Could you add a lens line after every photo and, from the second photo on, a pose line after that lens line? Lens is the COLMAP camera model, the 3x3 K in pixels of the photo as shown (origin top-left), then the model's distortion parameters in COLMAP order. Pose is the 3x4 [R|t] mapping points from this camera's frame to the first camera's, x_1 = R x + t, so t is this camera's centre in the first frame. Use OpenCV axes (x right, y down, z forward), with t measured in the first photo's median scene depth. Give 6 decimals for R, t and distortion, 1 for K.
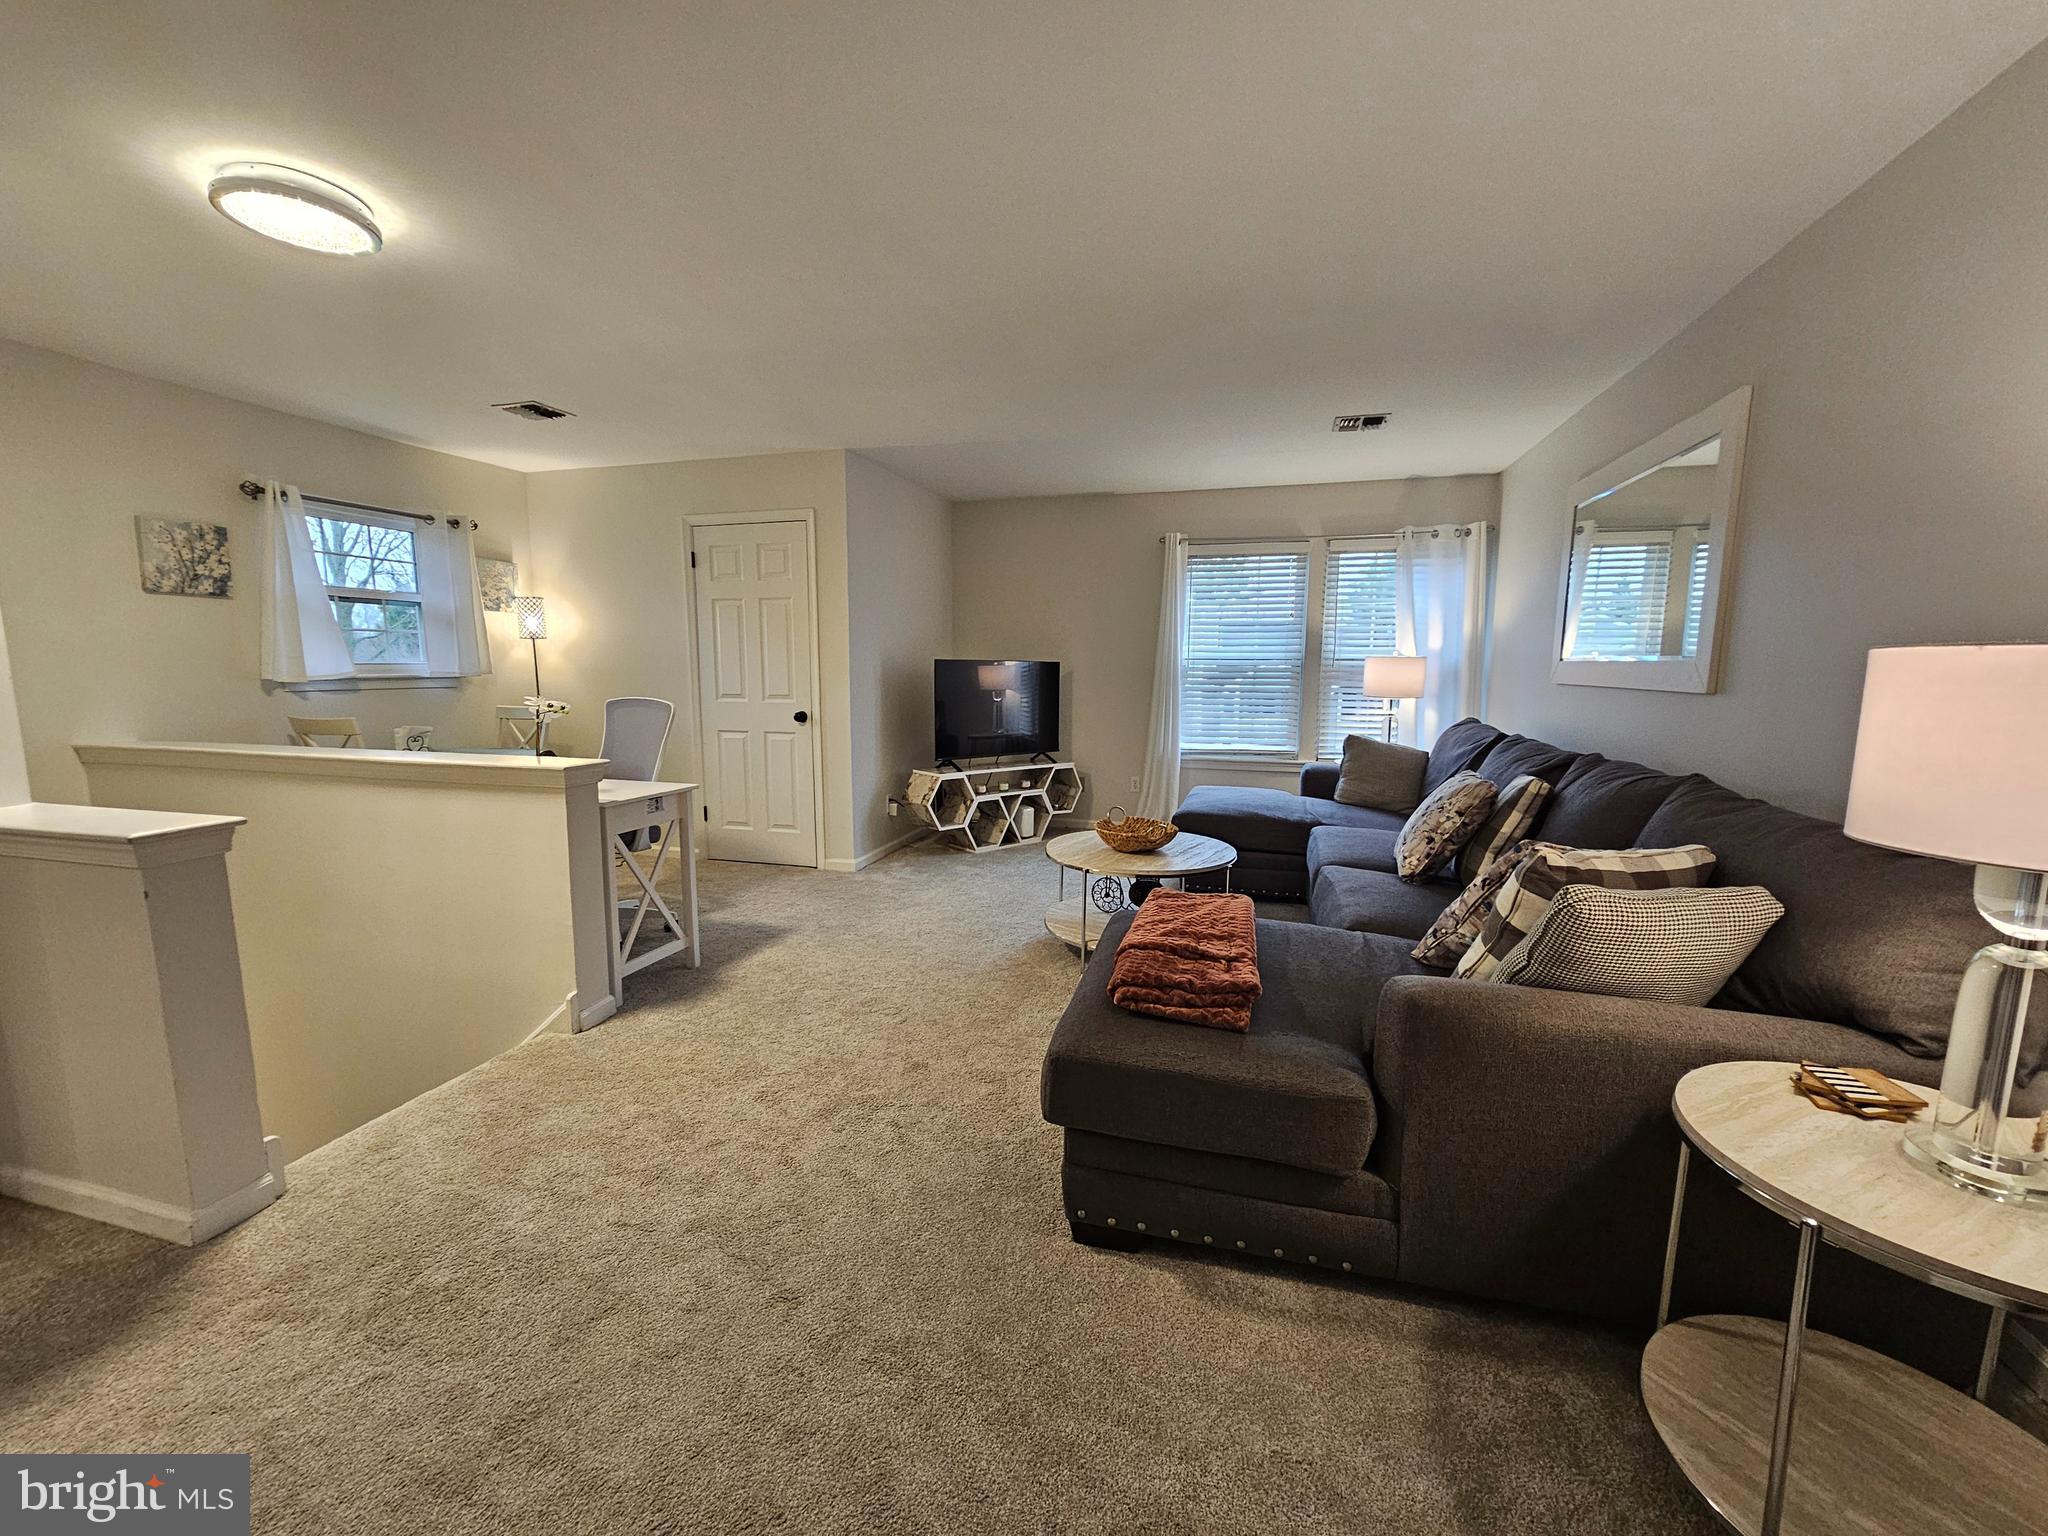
lens RADIAL K [[838.8, 0, 1013.3], [0, 838.8, 780.4], [0, 0, 1]] dist [-0.001367, 0.000392]
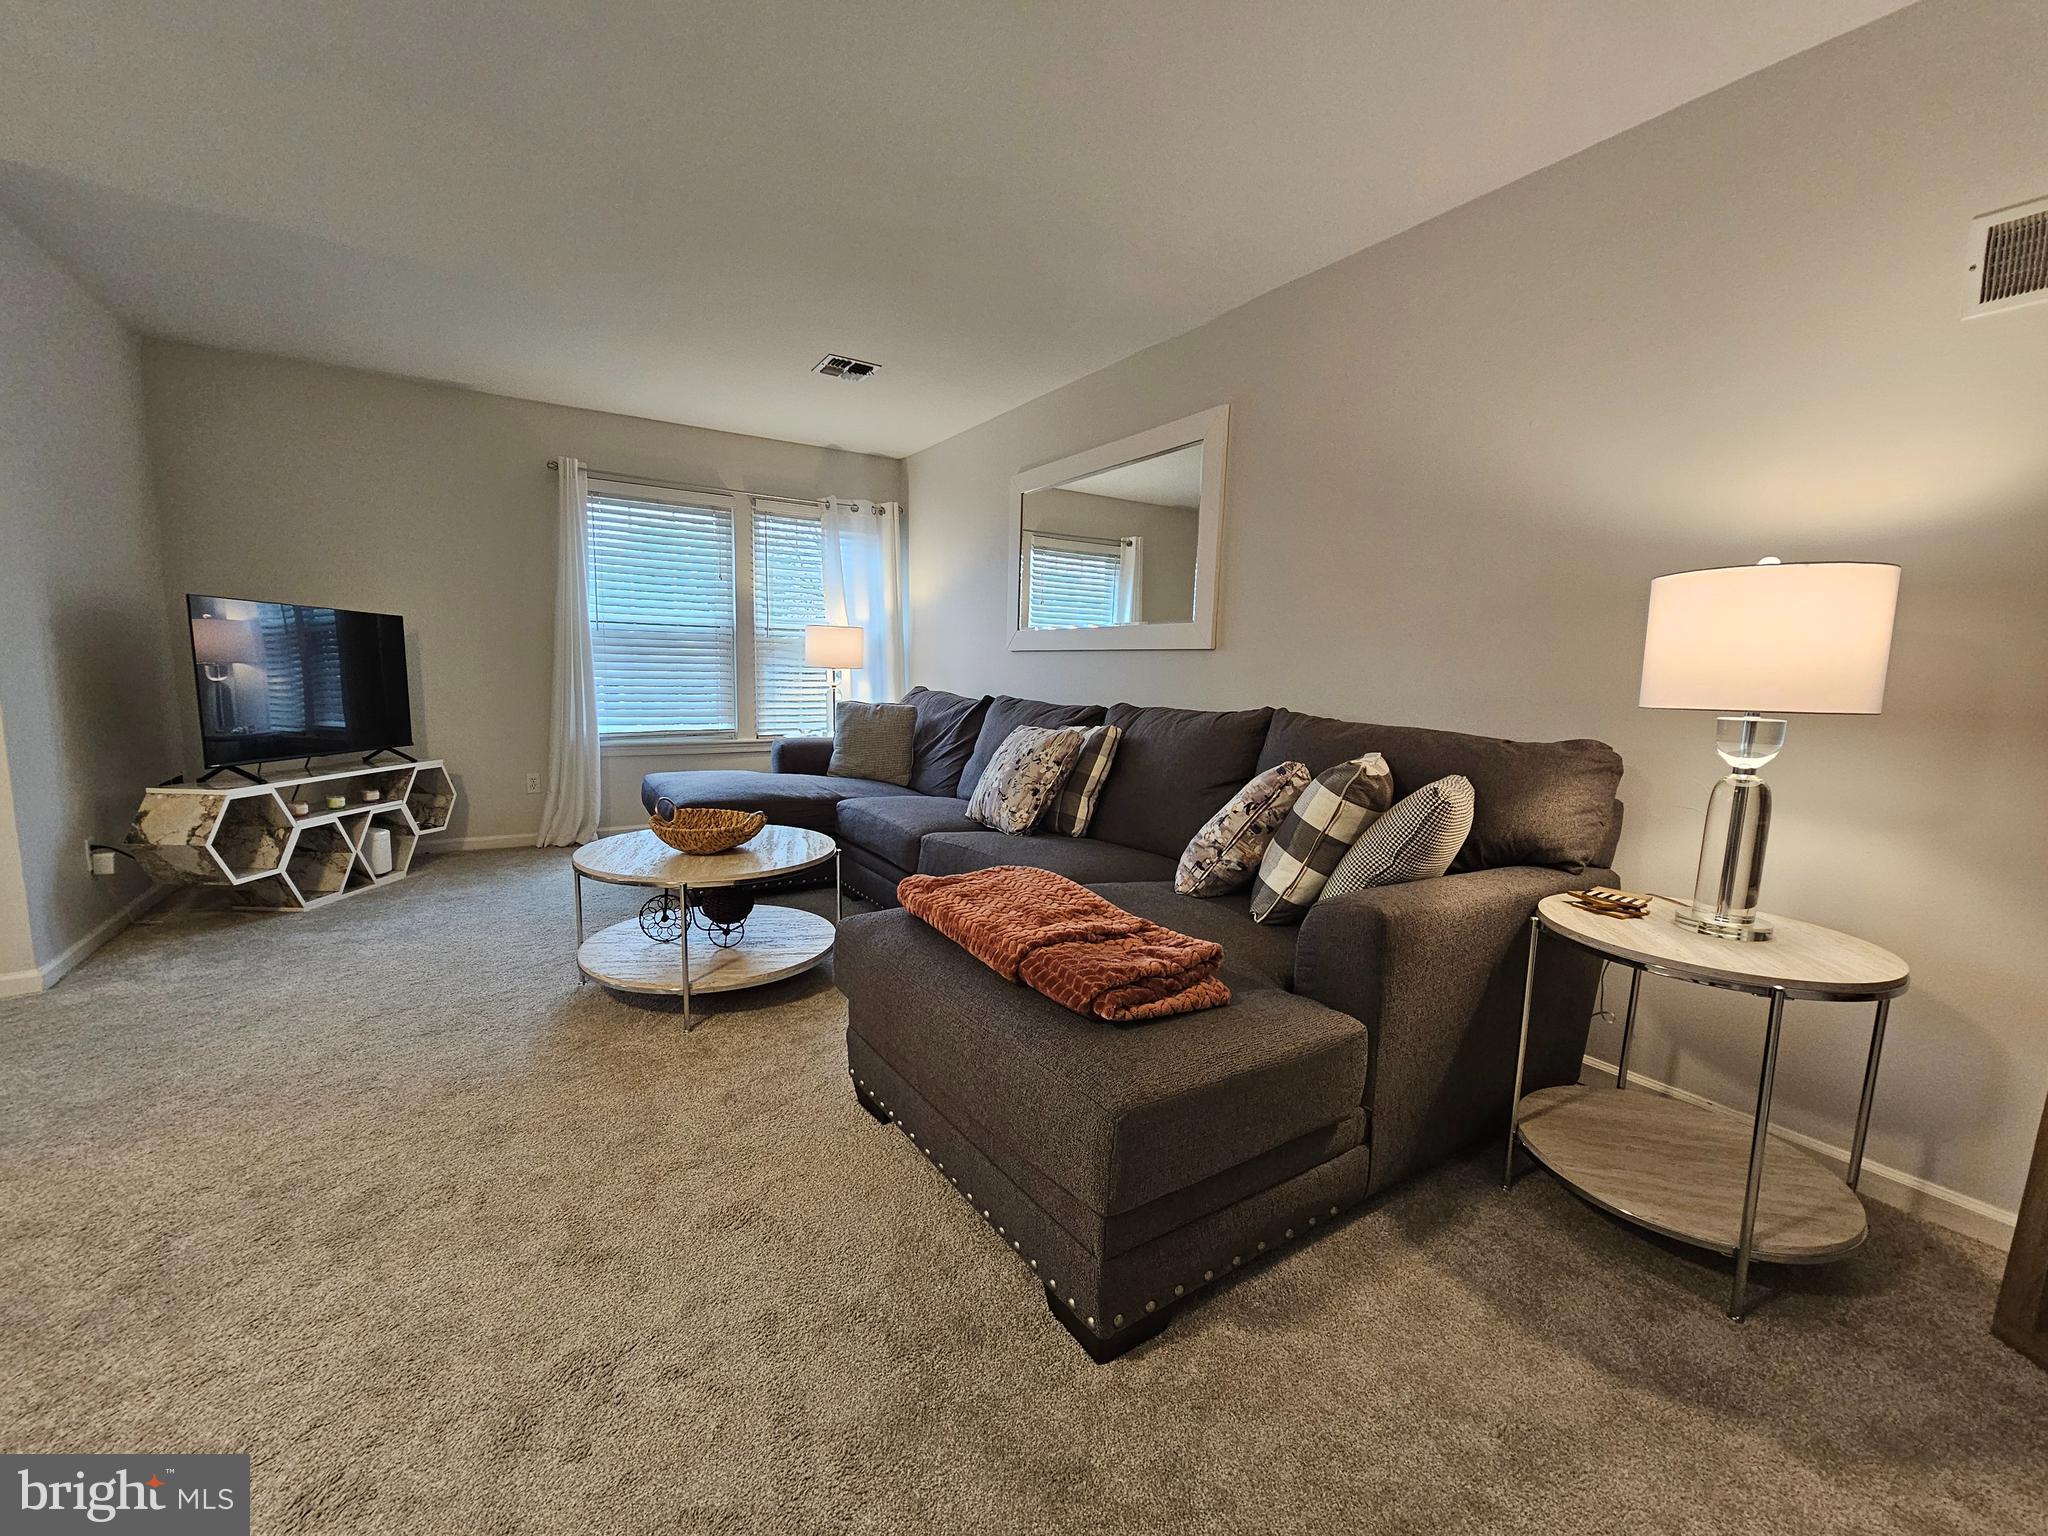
lens RADIAL K [[838.8, 0, 1013.3], [0, 838.8, 780.4], [0, 0, 1]] dist [-0.001367, 0.000392]
pose [[0.658901, -0.088493, 0.747006, -0.235017], [0.083323, 0.995531, 0.044439, 0.008342], [-0.747601, 0.032962, 0.663330, 0.284594]]
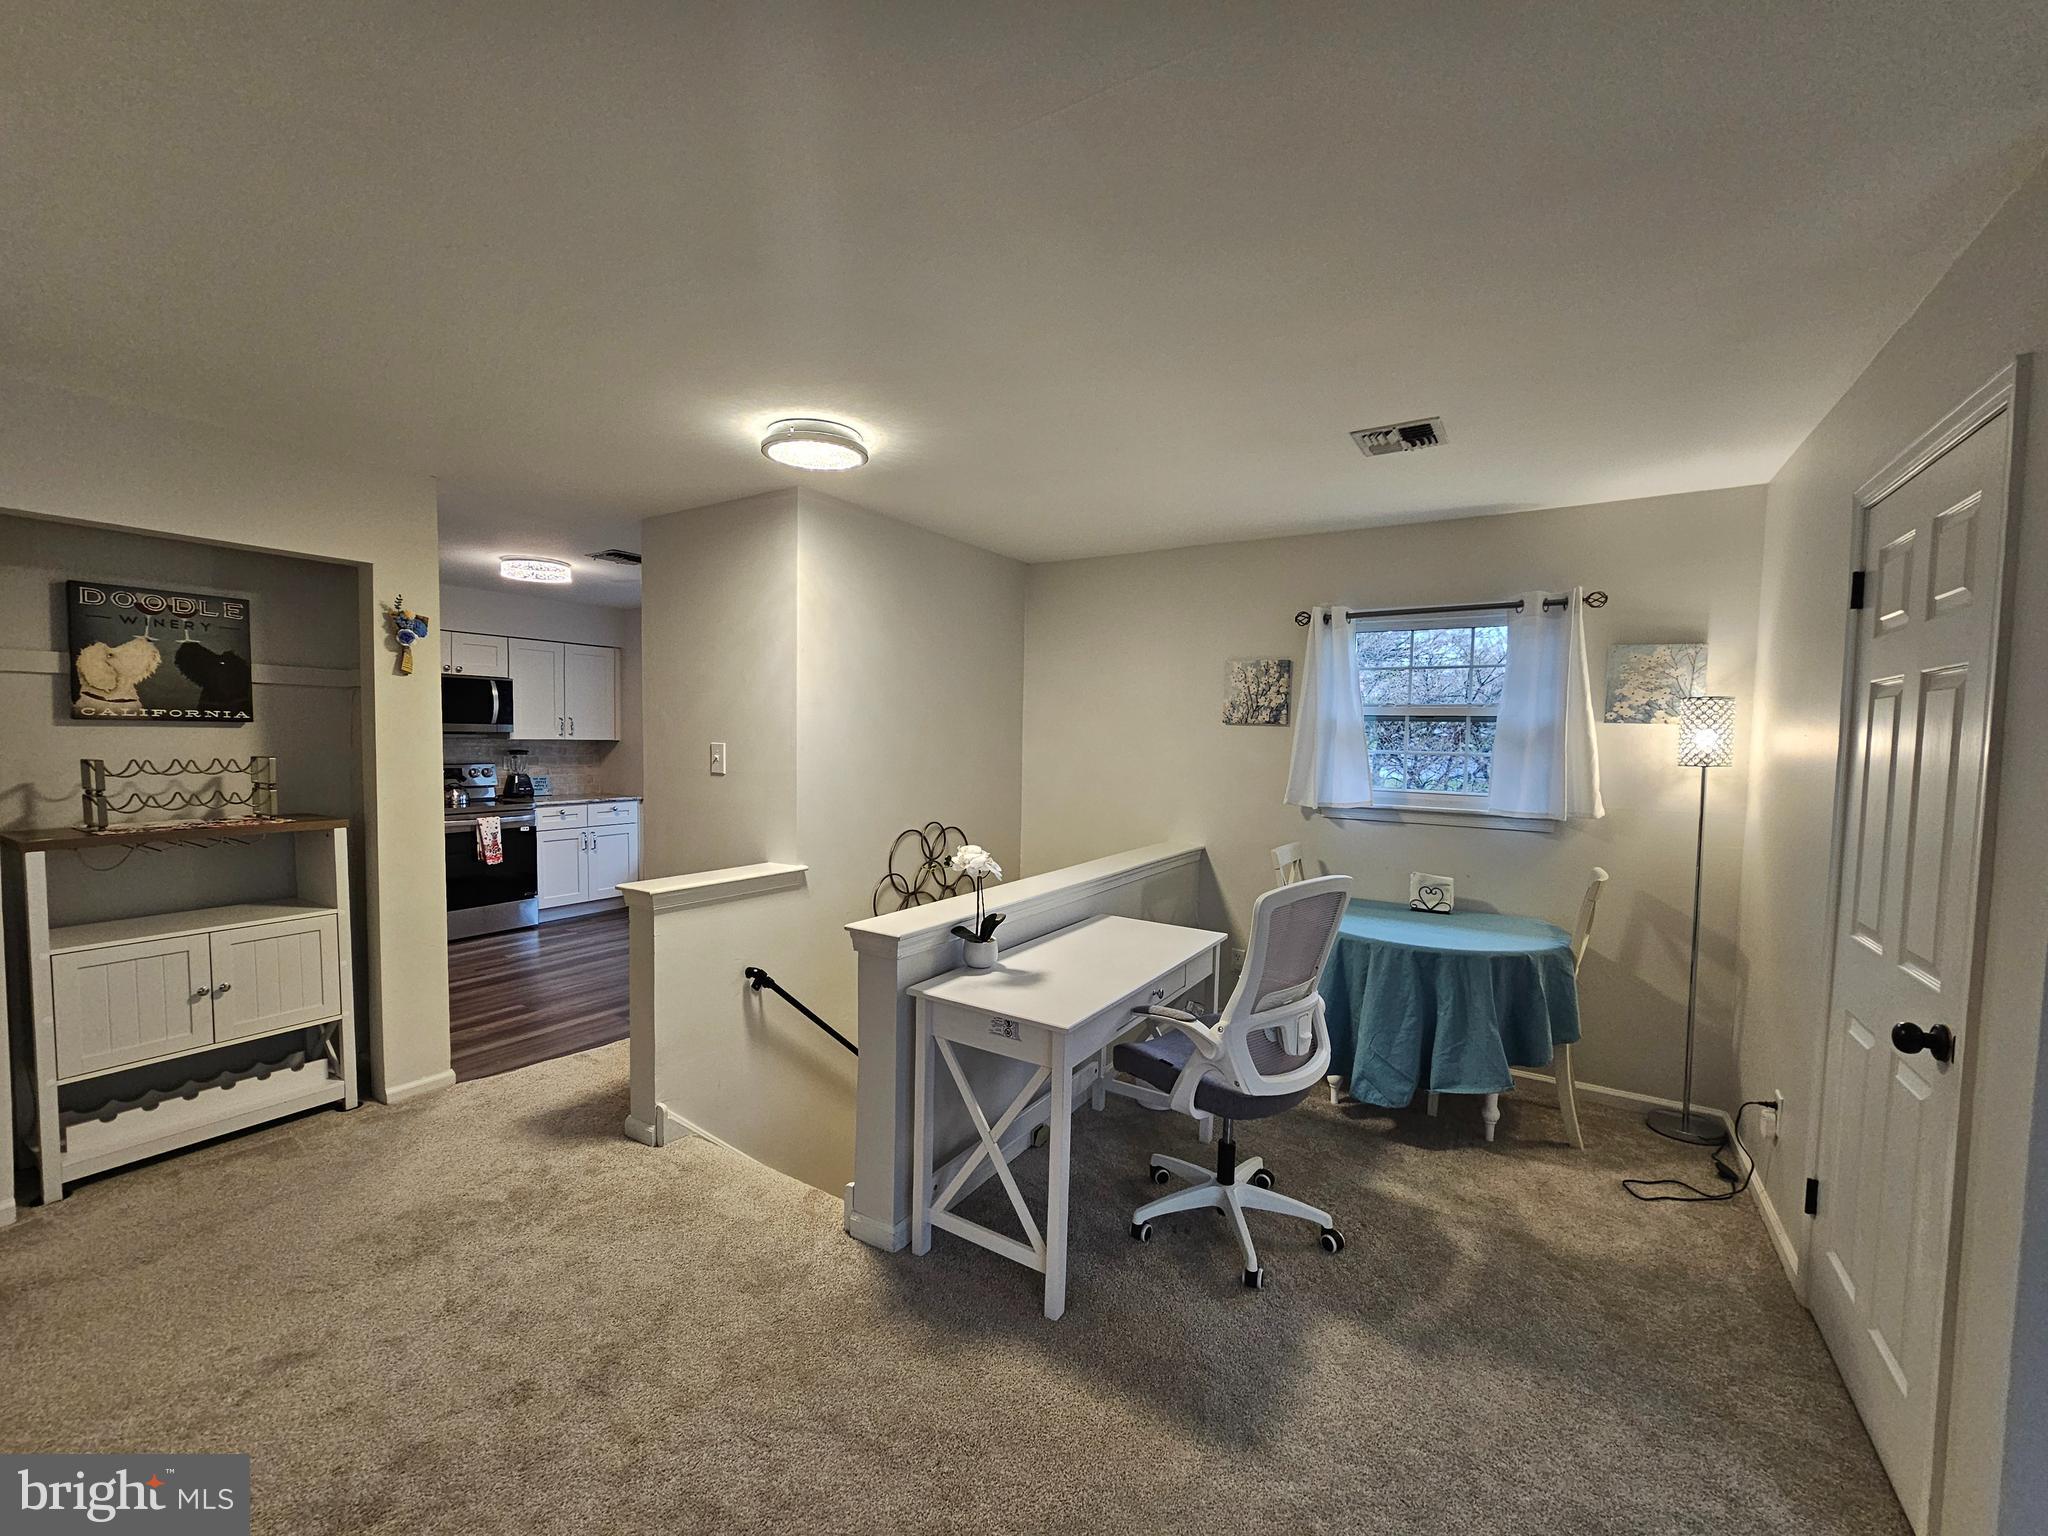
lens RADIAL K [[838.8, 0, 1013.3], [0, 838.8, 780.4], [0, 0, 1]] dist [-0.001367, 0.000392]
pose [[-0.280188, 0.044488, -0.958914, 0.184639], [-0.152695, 0.984142, 0.090274, -0.200158], [0.947723, 0.171715, -0.268951, 1.011859]]
